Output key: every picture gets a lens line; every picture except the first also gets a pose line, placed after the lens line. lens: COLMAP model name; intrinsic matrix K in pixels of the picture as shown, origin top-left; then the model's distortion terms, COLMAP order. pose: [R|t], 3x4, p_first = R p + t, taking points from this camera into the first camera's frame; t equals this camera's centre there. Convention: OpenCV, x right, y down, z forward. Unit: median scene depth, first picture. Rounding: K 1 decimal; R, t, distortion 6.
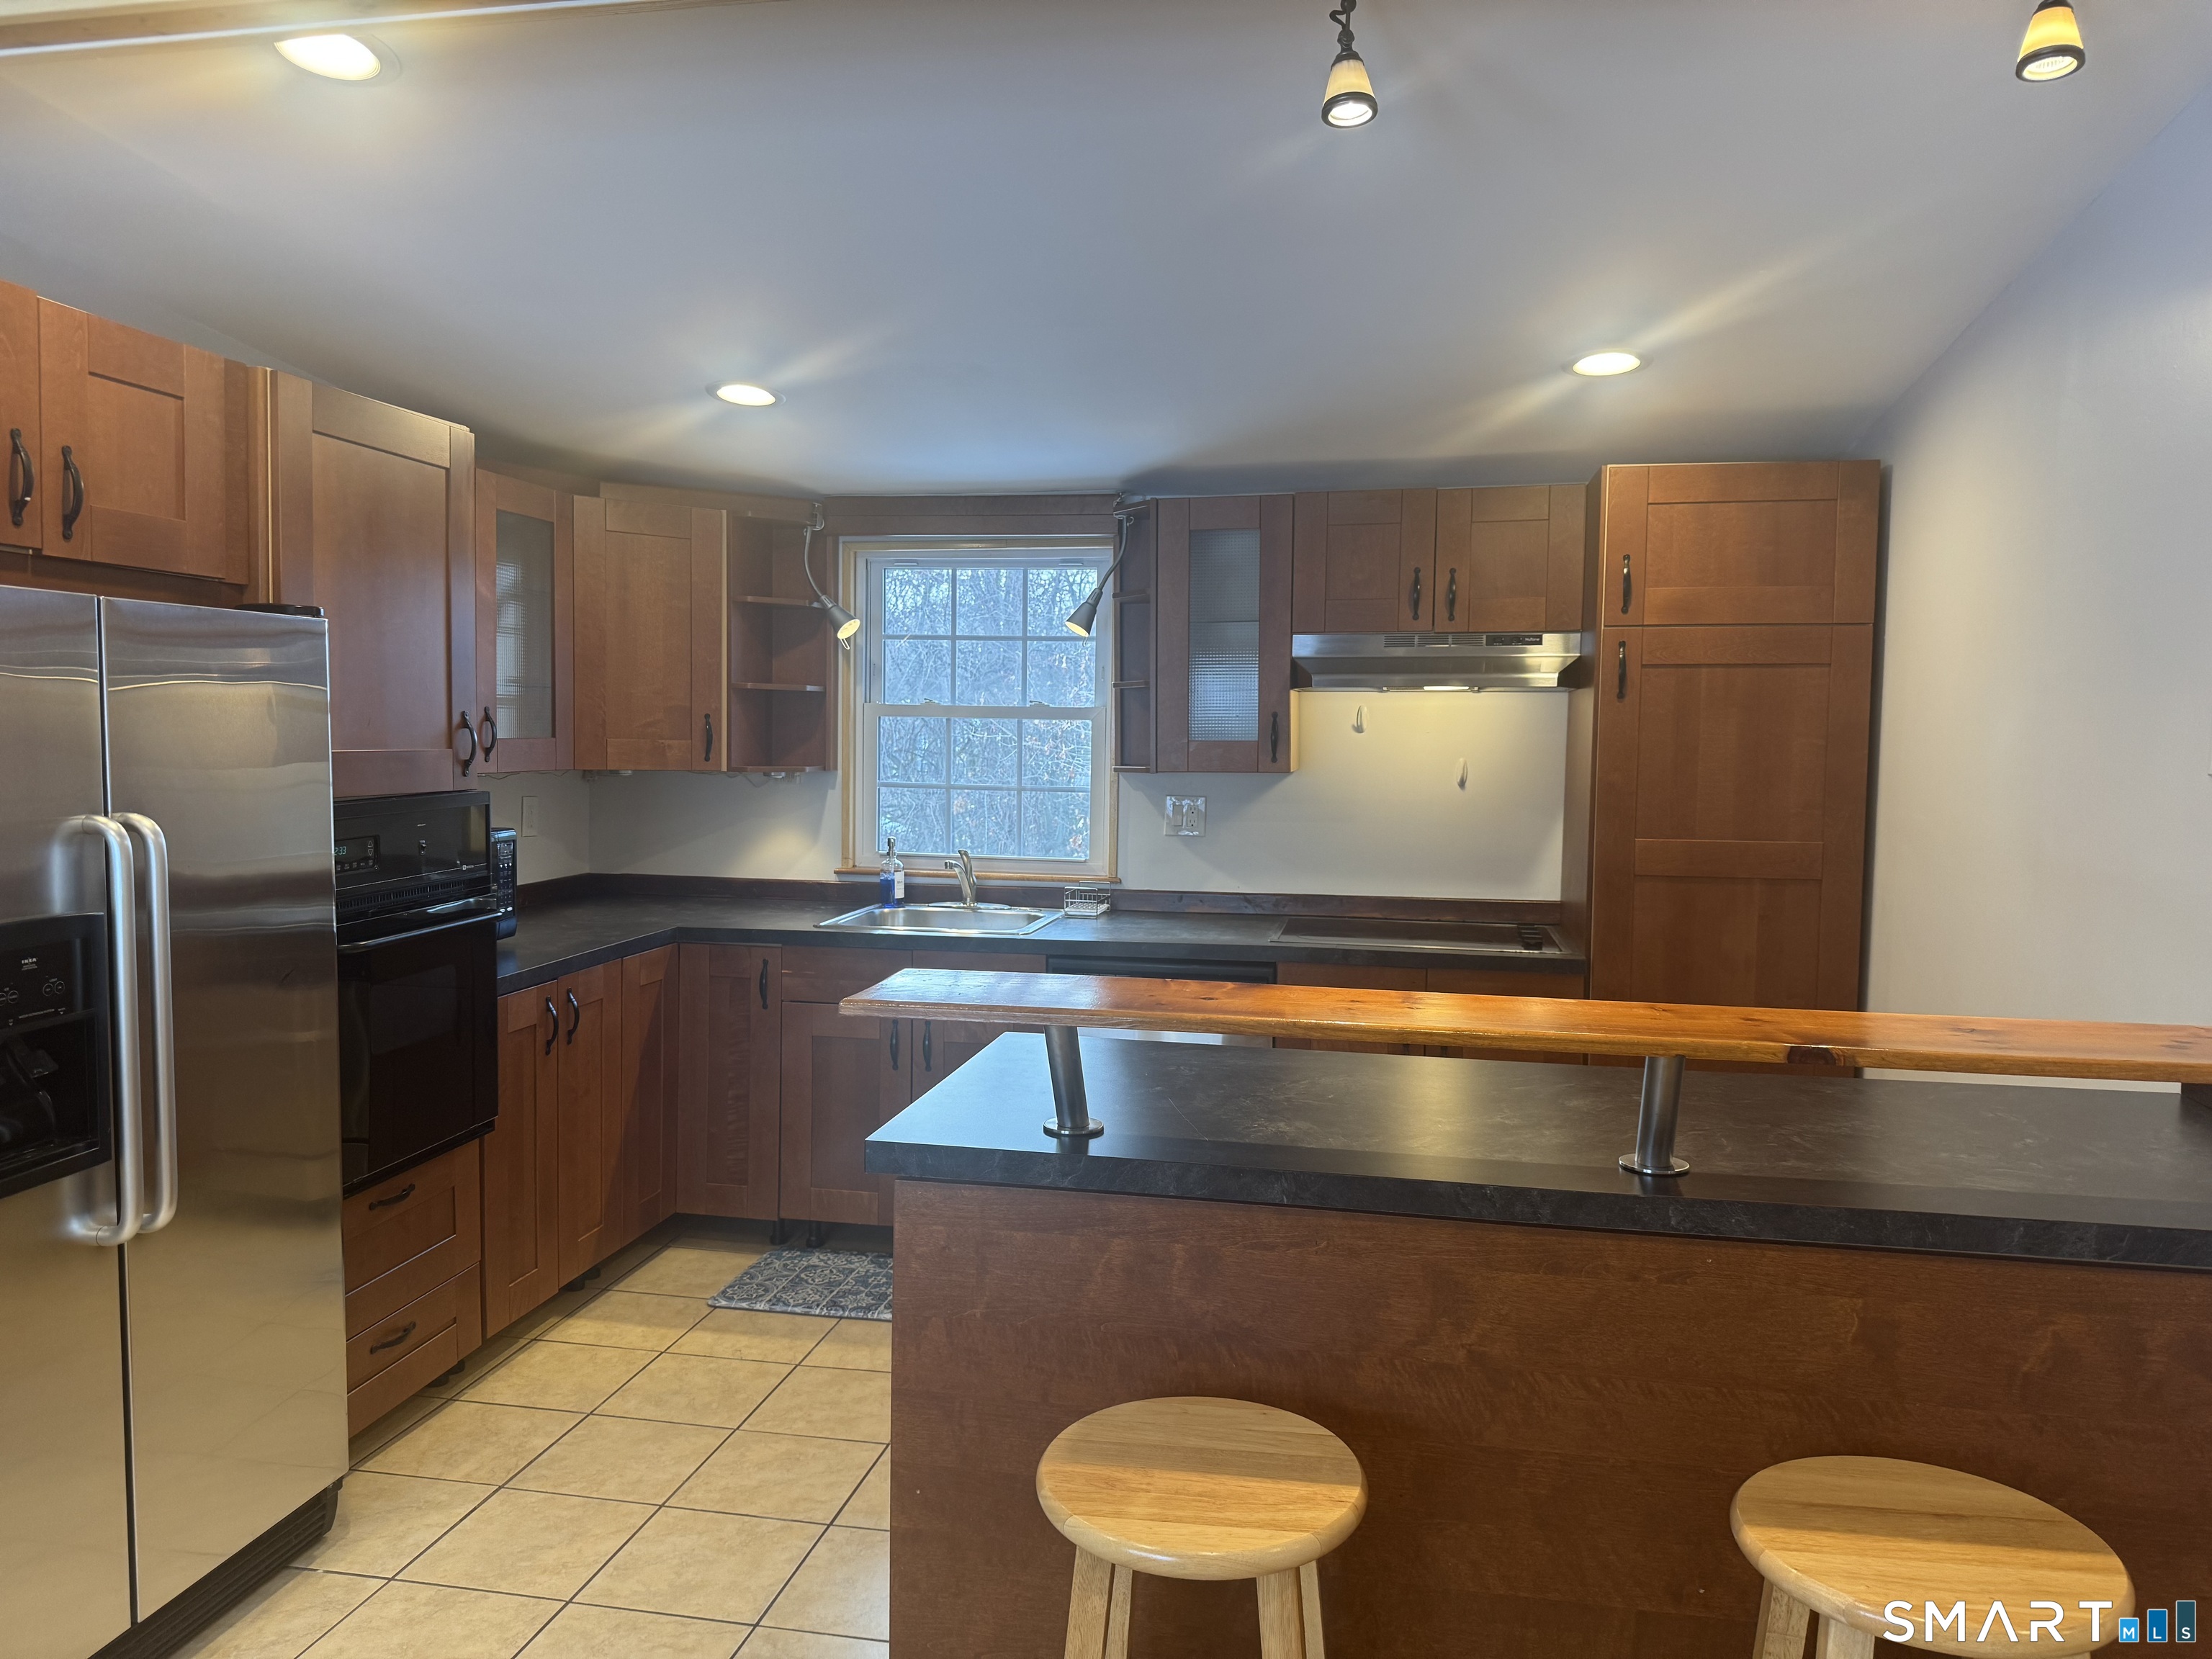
lens RADIAL K [[1555.9, 0, 1086.4], [0, 1555.9, 820.1], [0, 0, 1]] dist [0.023895, -0.032491]
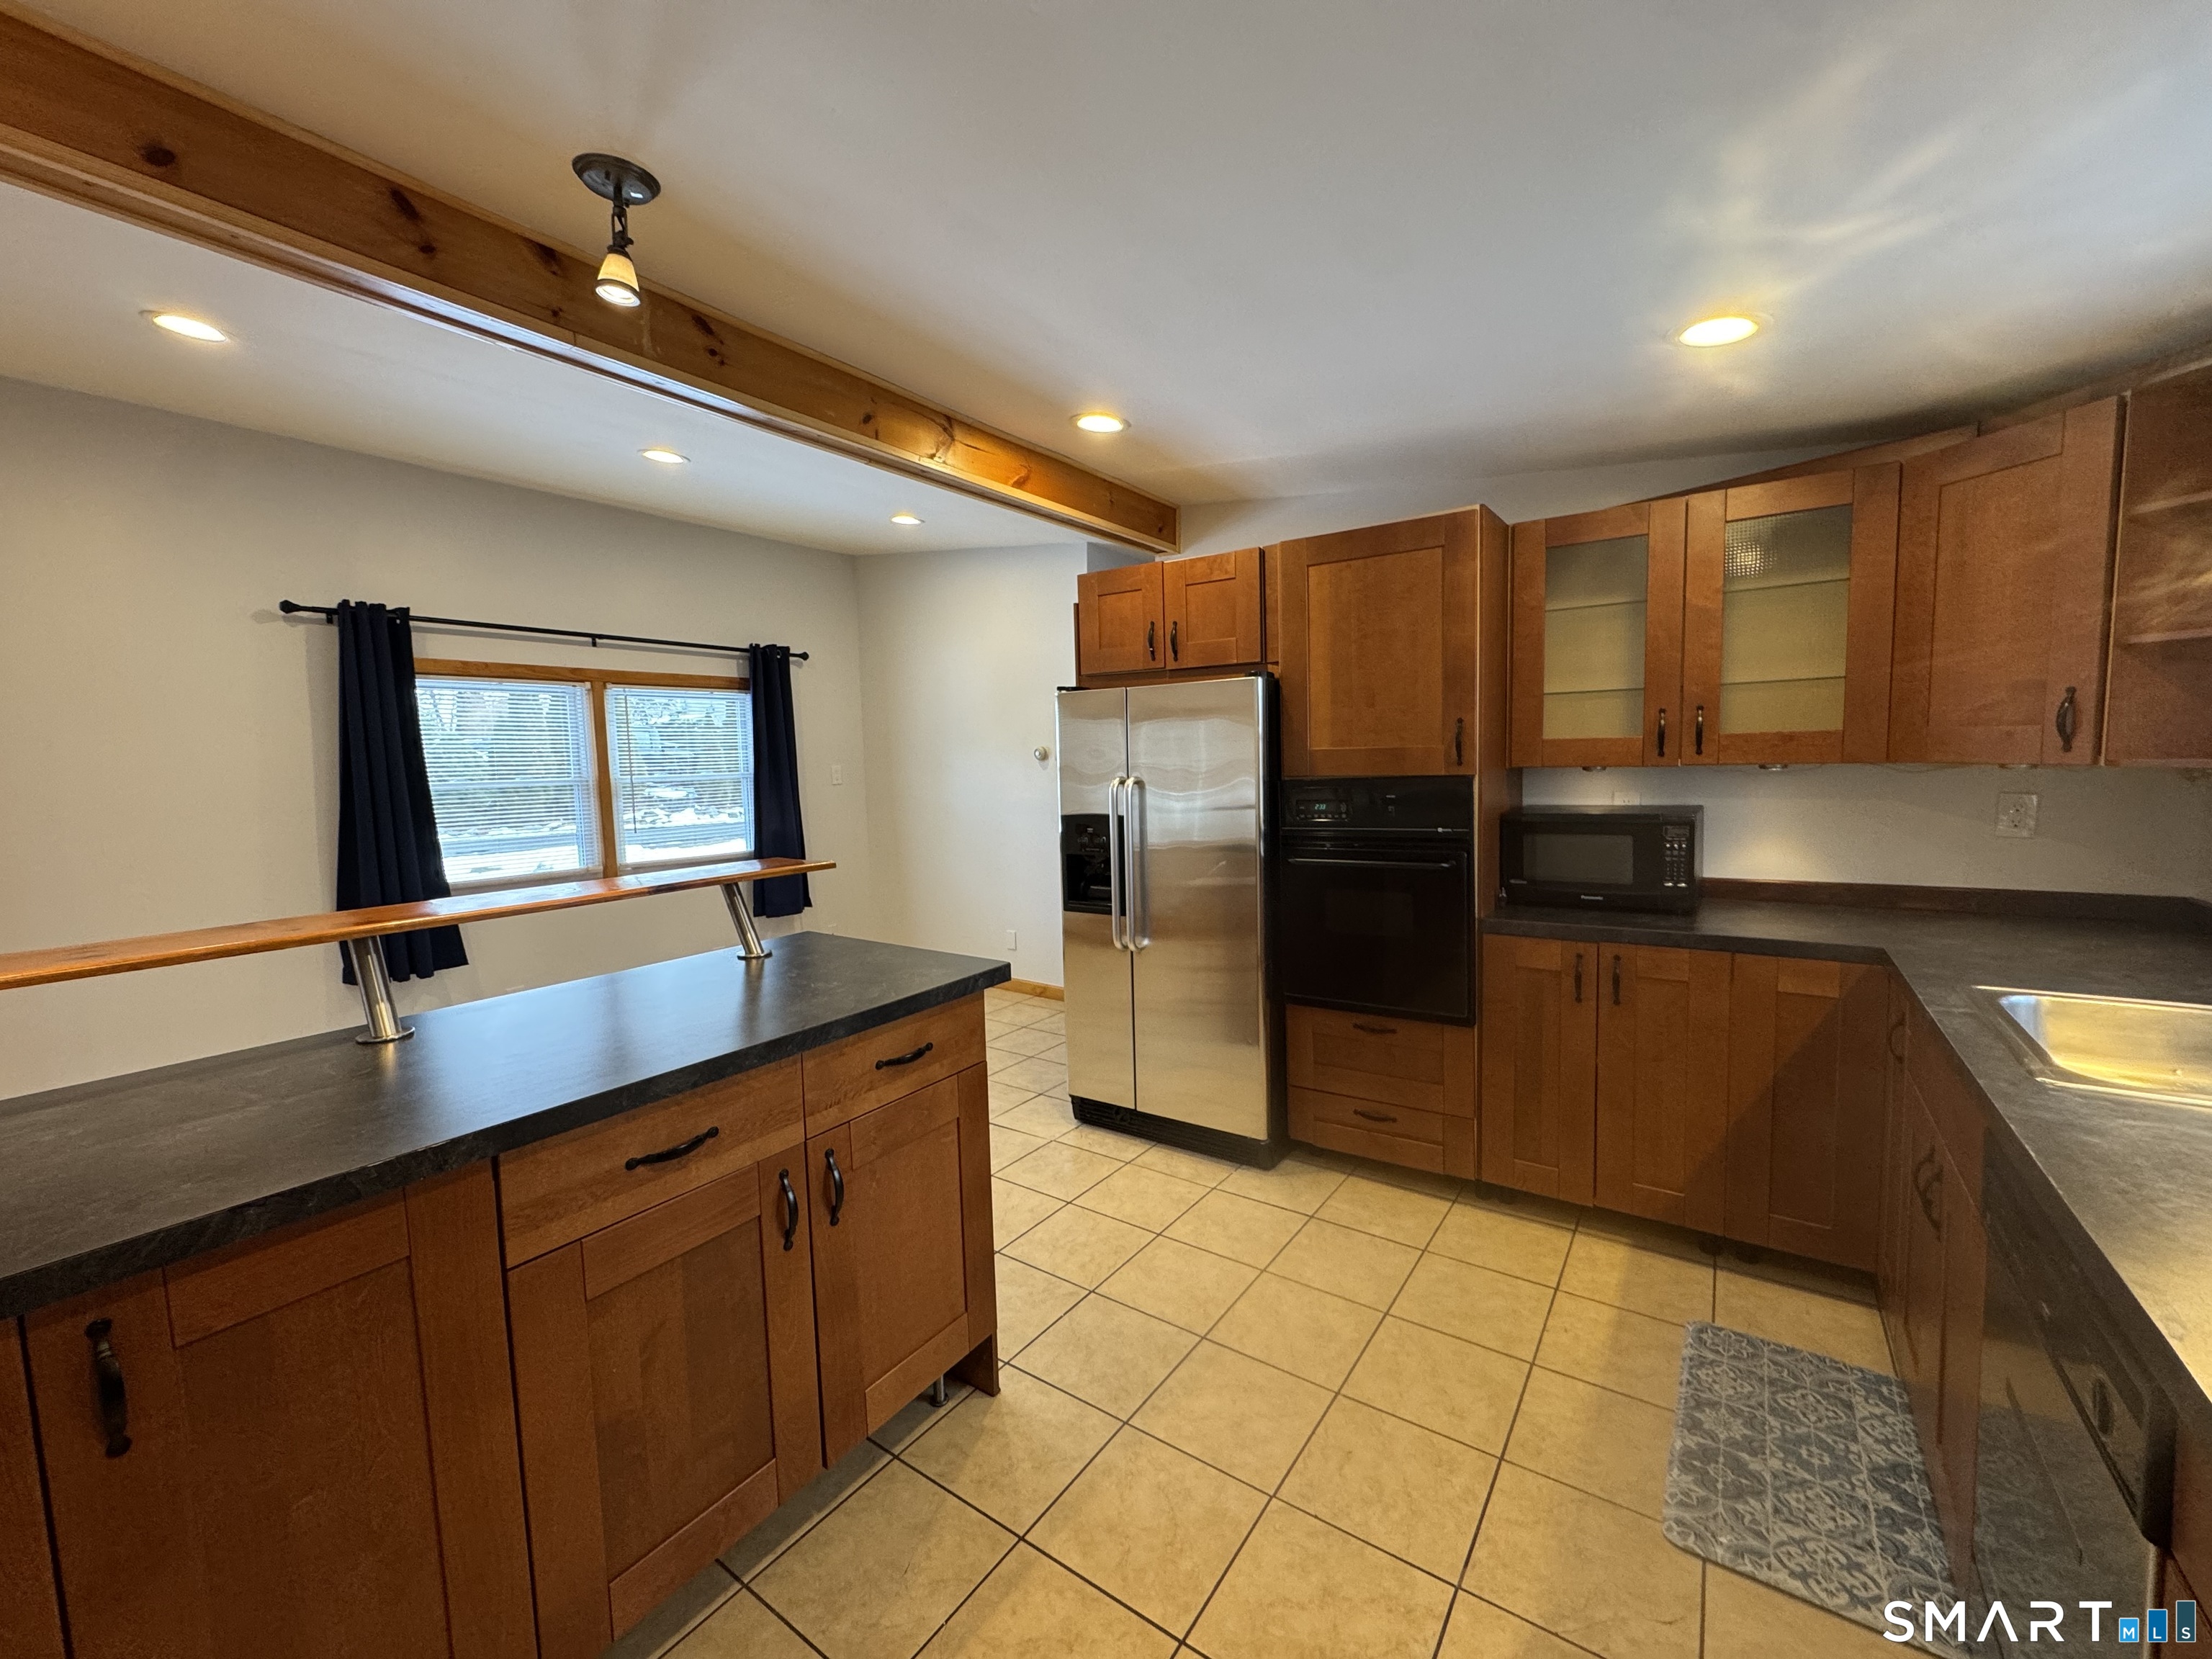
lens RADIAL K [[878.5, 0, 1107.1], [0, 878.5, 827.2], [0, 0, 1]] dist [-0.002492, 0.000744]
pose [[-0.402614, 0.073119, -0.912445, 0.396520], [-0.031955, 0.995074, 0.093841, -0.032894], [0.914812, 0.066939, -0.398295, 0.927327]]
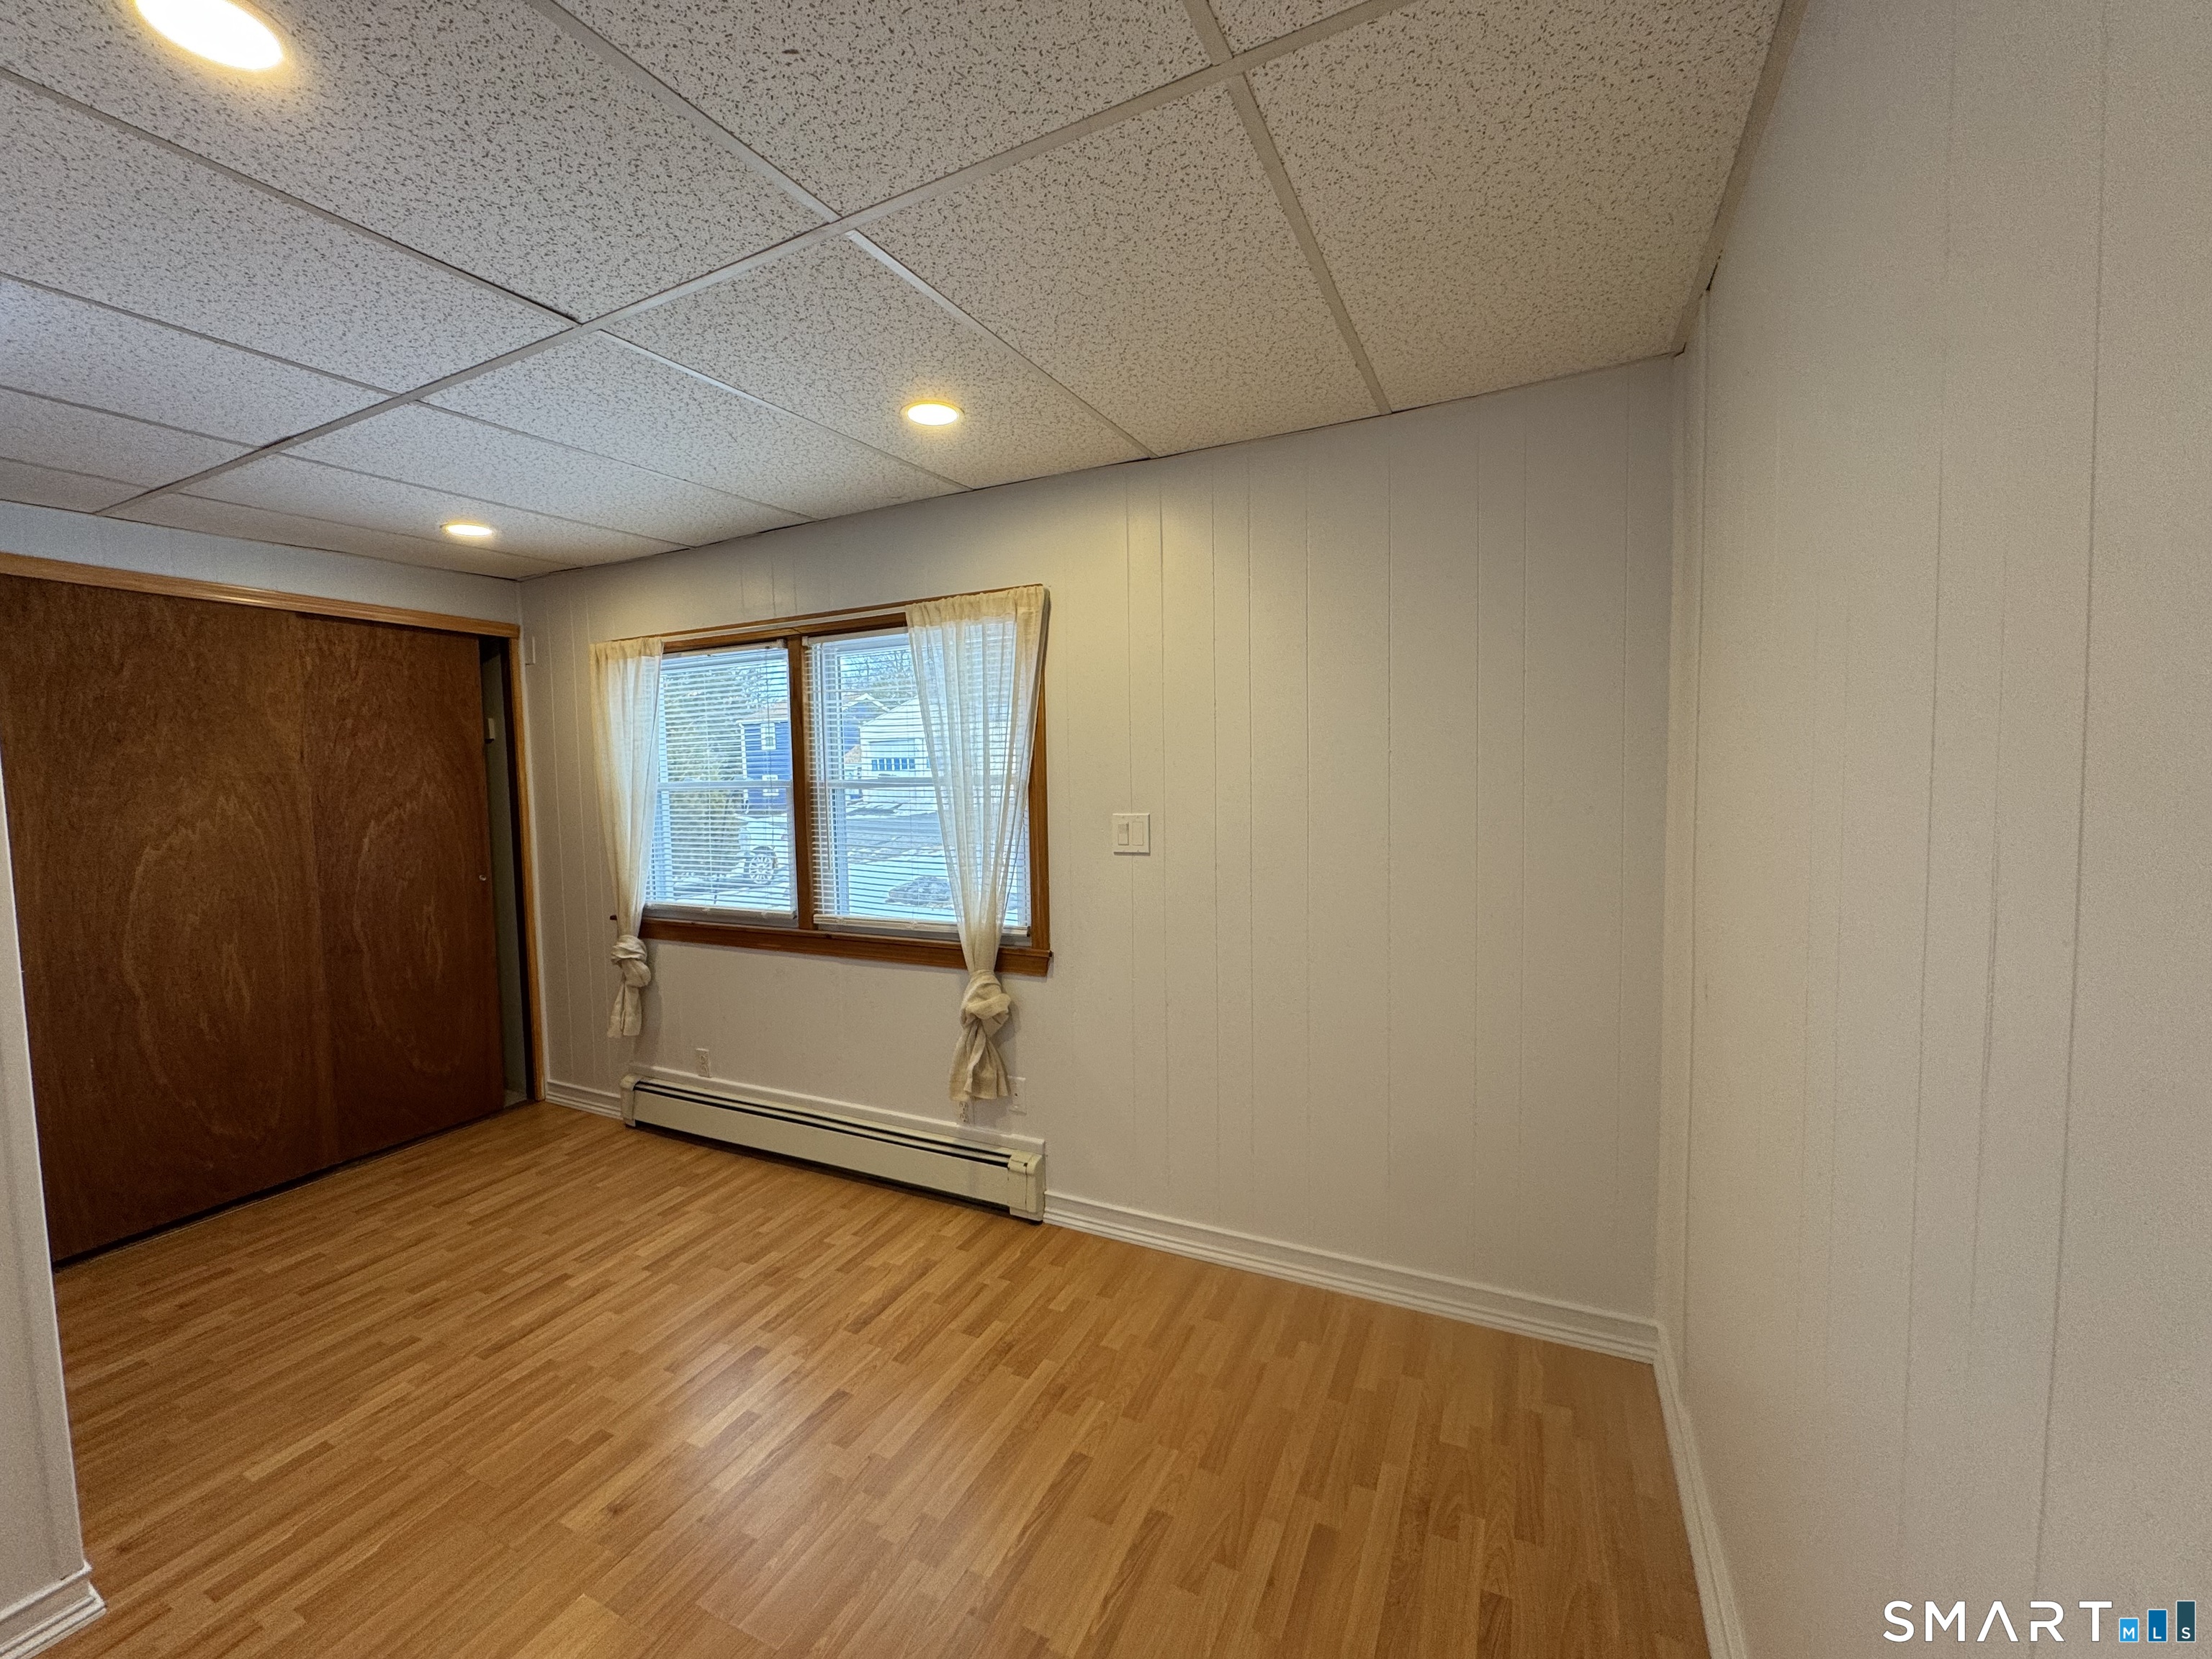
lens RADIAL K [[878.5, 0, 1106.2], [0, 878.5, 824.9], [0, 0, 1]] dist [-0.002492, 0.000744]
pose [[-0.968869, -0.008652, 0.247421, -0.933409], [0.021628, 0.992611, 0.119401, -0.014385], [-0.246626, 0.121035, -0.961523, 0.509743]]
